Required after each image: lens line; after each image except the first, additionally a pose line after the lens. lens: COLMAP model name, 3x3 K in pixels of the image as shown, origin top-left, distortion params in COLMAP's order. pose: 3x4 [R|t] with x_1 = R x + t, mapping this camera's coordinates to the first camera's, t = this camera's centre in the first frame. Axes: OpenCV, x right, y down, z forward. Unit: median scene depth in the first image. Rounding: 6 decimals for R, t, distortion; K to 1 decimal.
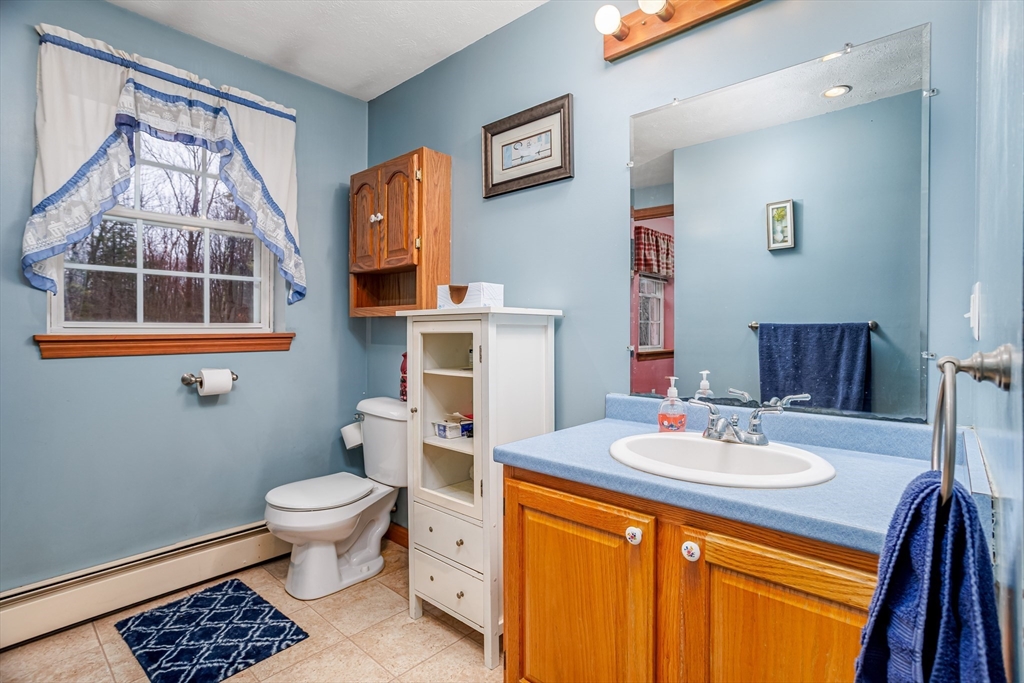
lens RADIAL K [[496.5, 0, 508.5], [0, 496.5, 333.4], [0, 0, 1]] dist [-0.038258, 0.019445]
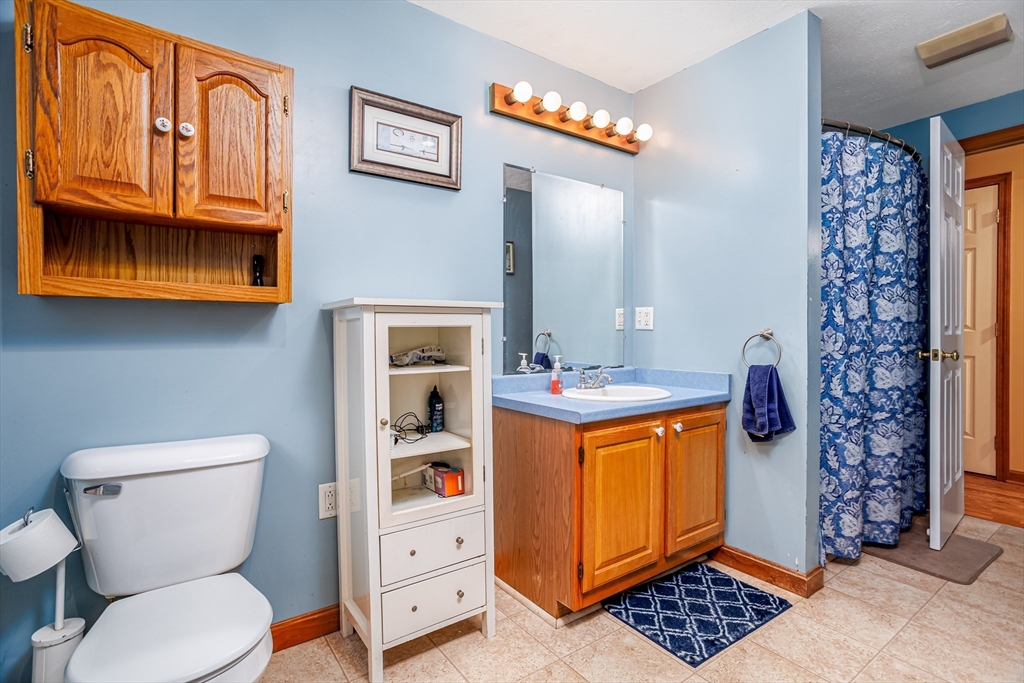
lens RADIAL K [[496.5, 0, 511.1], [0, 496.5, 340.0], [0, 0, 1]] dist [-0.038258, 0.019445]
pose [[0.207318, -0.017868, 0.978110, -0.944817], [0.011689, 0.999807, 0.015787, 0.010752], [-0.978204, 0.008160, 0.207487, 0.637522]]
